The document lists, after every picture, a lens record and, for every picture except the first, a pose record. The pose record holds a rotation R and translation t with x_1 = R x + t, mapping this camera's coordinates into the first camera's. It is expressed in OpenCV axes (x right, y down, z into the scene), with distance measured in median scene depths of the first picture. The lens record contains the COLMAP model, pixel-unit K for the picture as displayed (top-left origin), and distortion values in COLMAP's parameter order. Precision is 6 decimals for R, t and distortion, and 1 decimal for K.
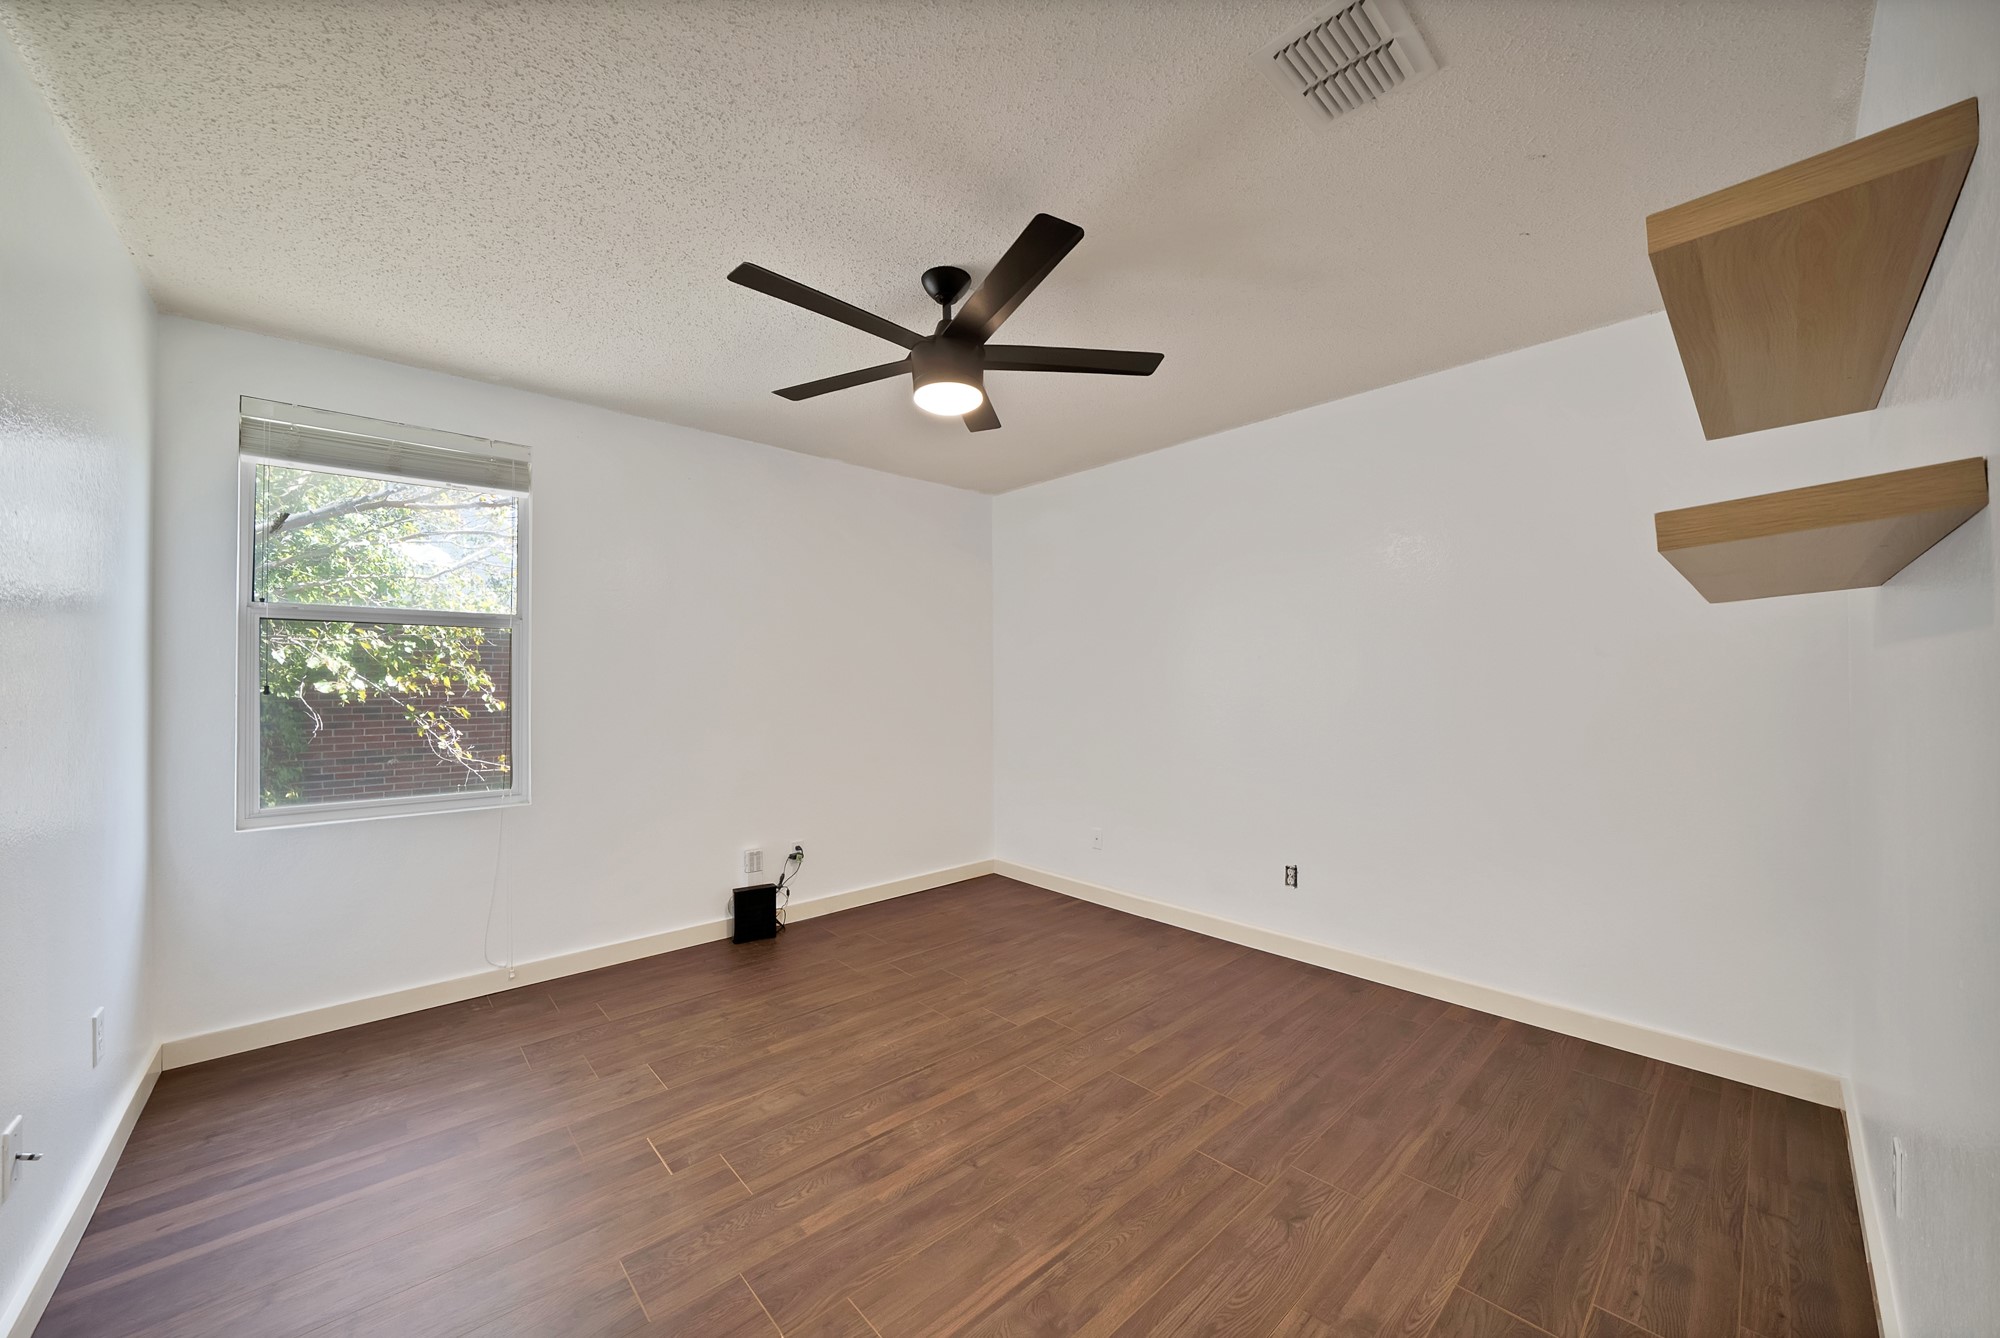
lens RADIAL K [[715.6, 0, 992.4], [0, 715.6, 671.2], [0, 0, 1]] dist [-0.015918, 0.000277]
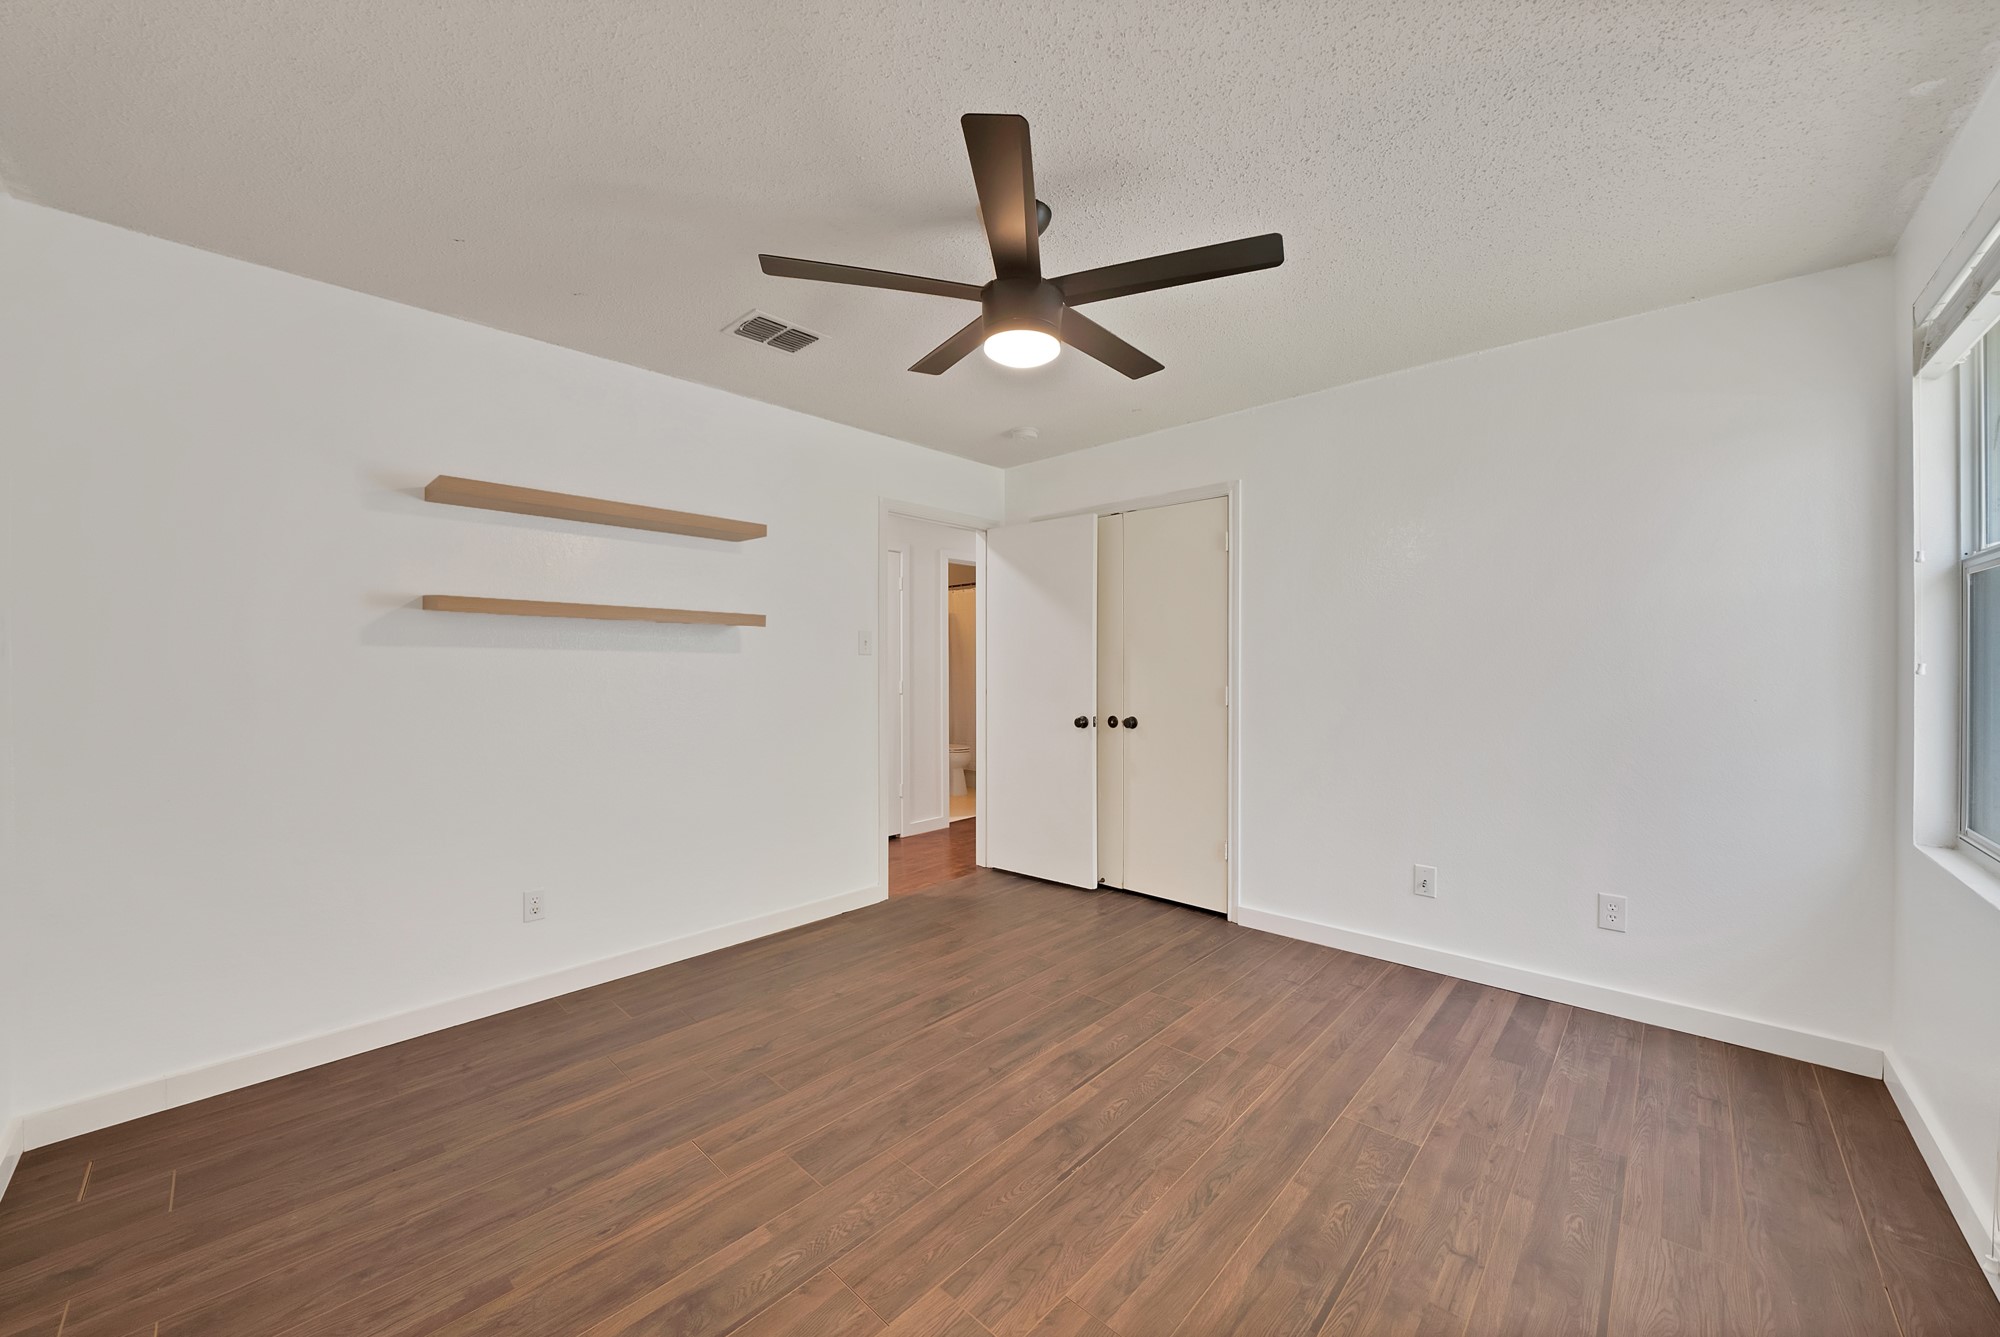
lens RADIAL K [[715.6, 0, 992.4], [0, 715.6, 670.7], [0, 0, 1]] dist [-0.015918, 0.000277]
pose [[-0.998619, 0.007718, -0.051966, 0.025376], [0.008027, 0.999951, -0.005739, 0.031037], [0.051919, -0.006148, -0.998632, 1.948895]]
